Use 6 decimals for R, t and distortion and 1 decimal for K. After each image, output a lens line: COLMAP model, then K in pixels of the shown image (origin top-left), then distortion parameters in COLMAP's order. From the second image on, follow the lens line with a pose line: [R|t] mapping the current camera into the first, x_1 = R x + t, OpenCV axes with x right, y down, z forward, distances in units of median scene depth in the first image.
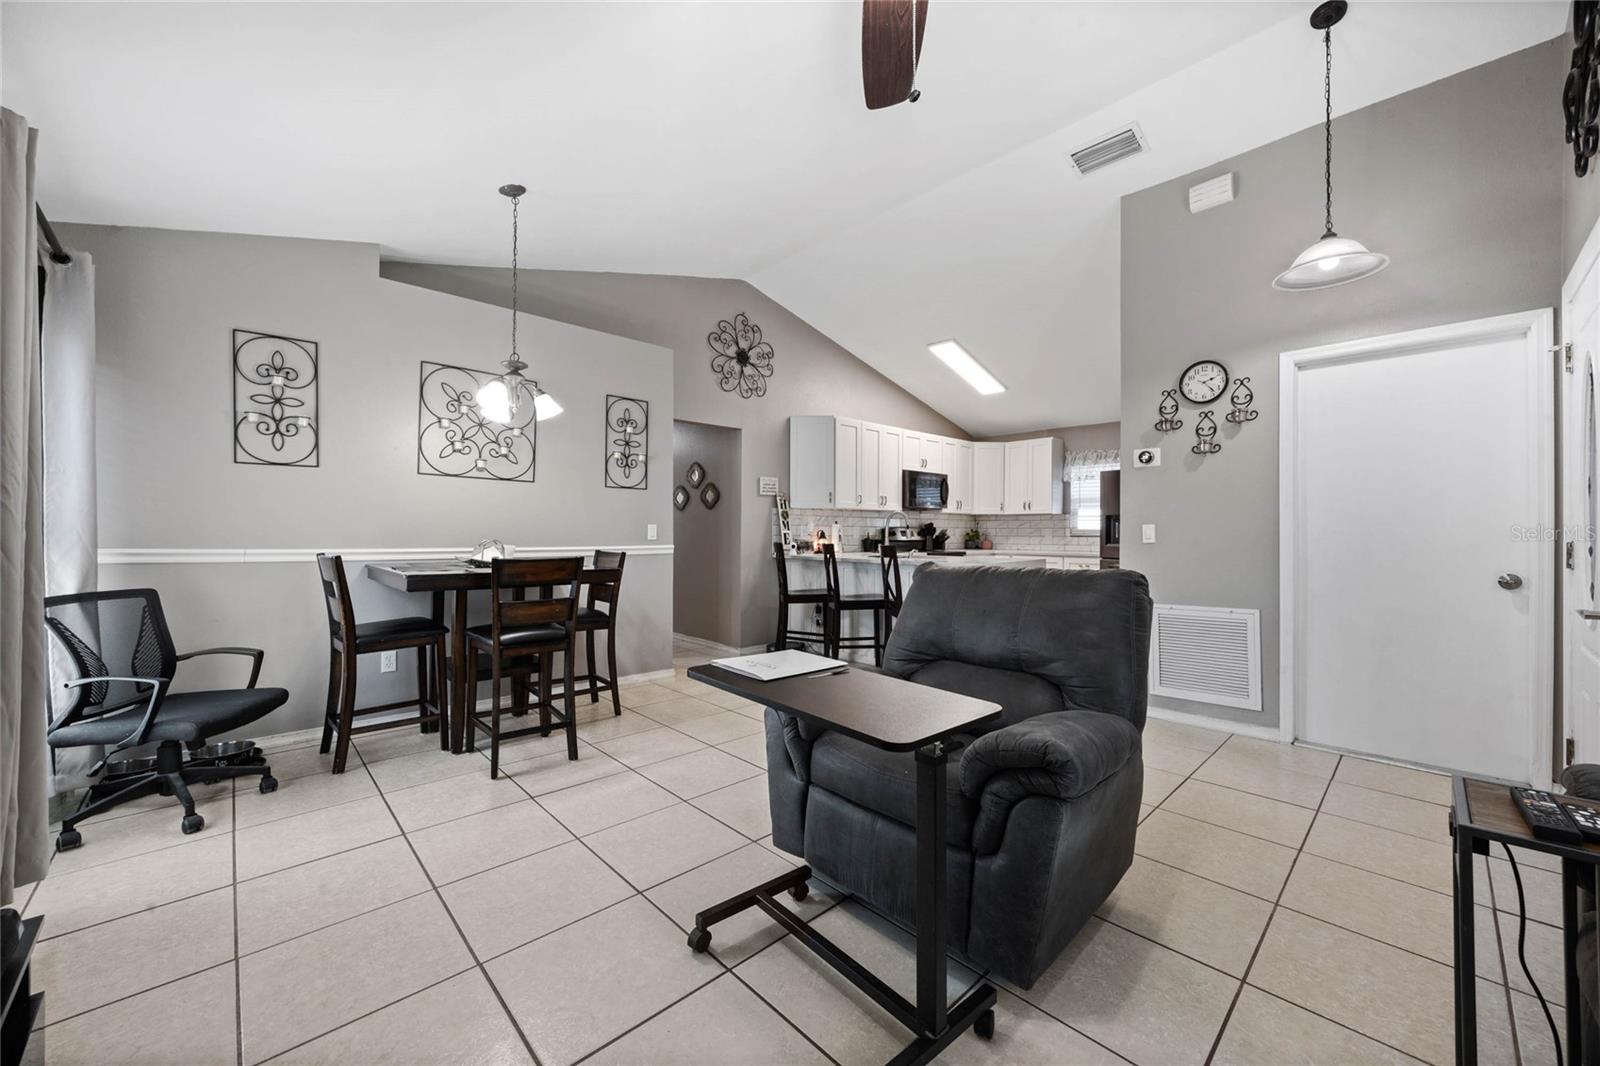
lens RADIAL K [[618.5, 0, 803.9], [0, 618.5, 525.3], [0, 0, 1]] dist [-0.001712, -0.000062]
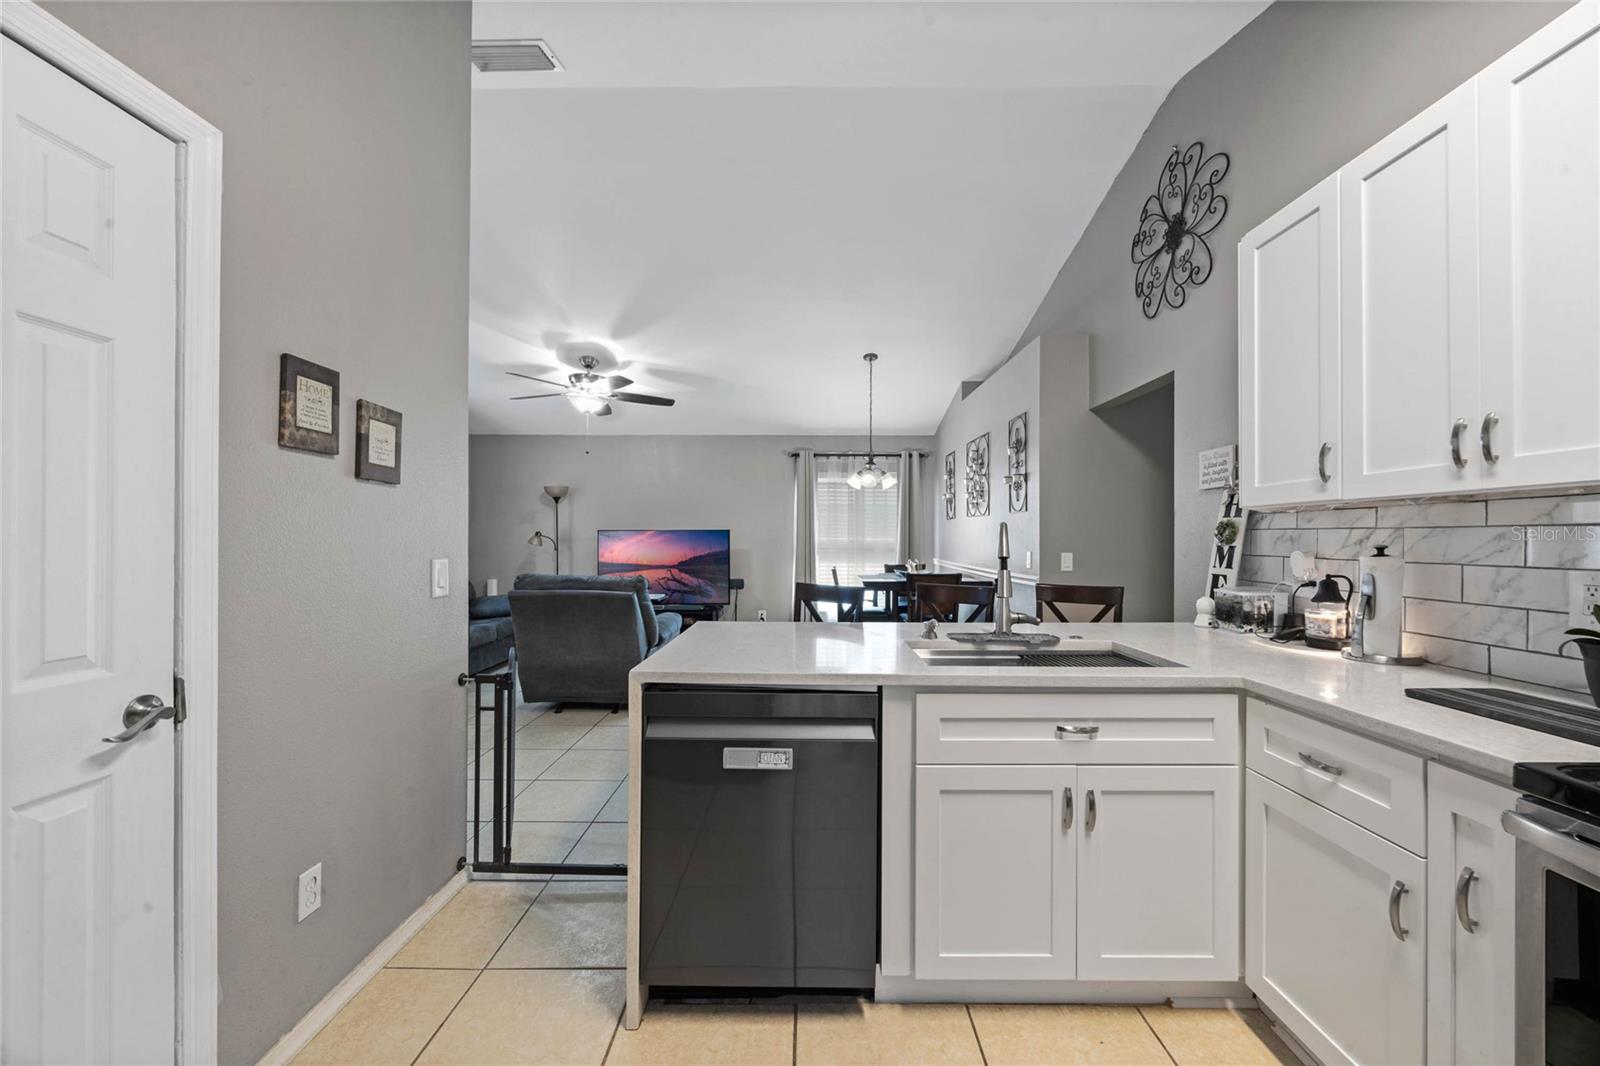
lens RADIAL K [[618.5, 0, 793.5], [0, 618.5, 539.0], [0, 0, 1]] dist [-0.001712, -0.000062]
pose [[-0.709487, -0.005950, -0.704693, 0.497898], [0.002775, 0.999933, -0.011237, -0.007663], [0.704713, -0.009928, -0.709423, 1.143251]]
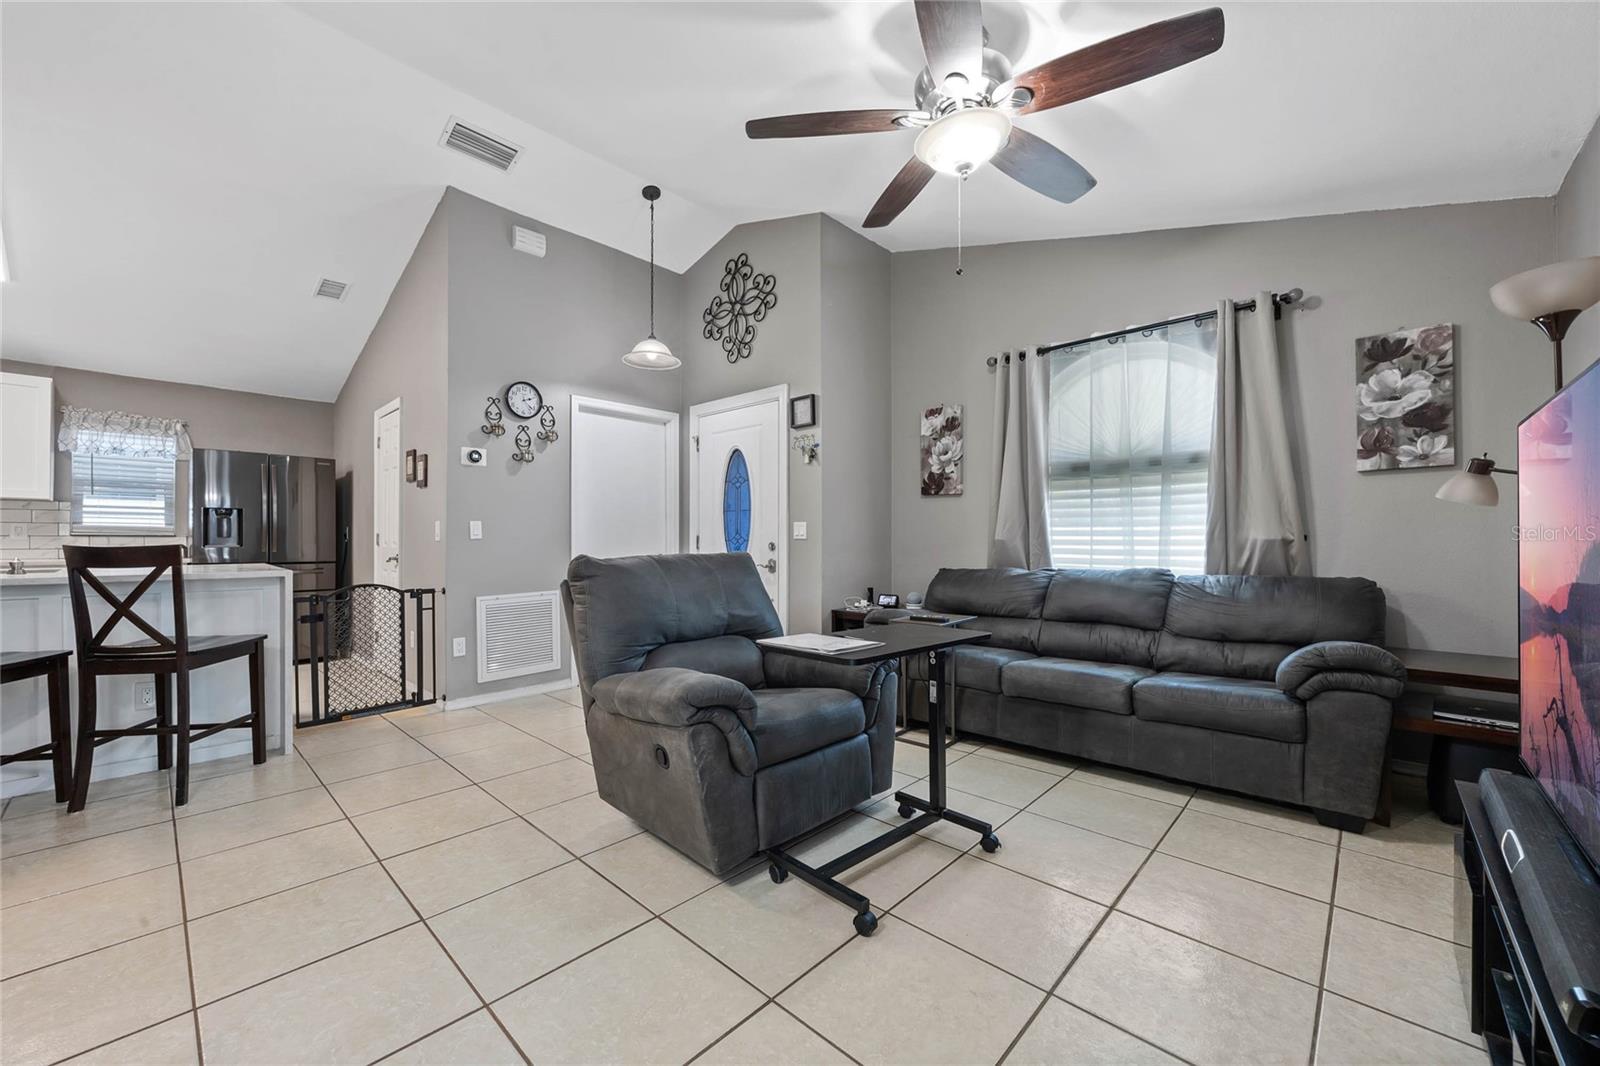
lens RADIAL K [[618.5, 0, 809.2], [0, 618.5, 543.6], [0, 0, 1]] dist [-0.001712, -0.000062]
pose [[-0.044873, -0.003044, 0.998988, -0.344164], [-0.013961, 0.999900, 0.002419, 0.017583], [-0.998895, -0.013839, -0.044911, 0.327543]]
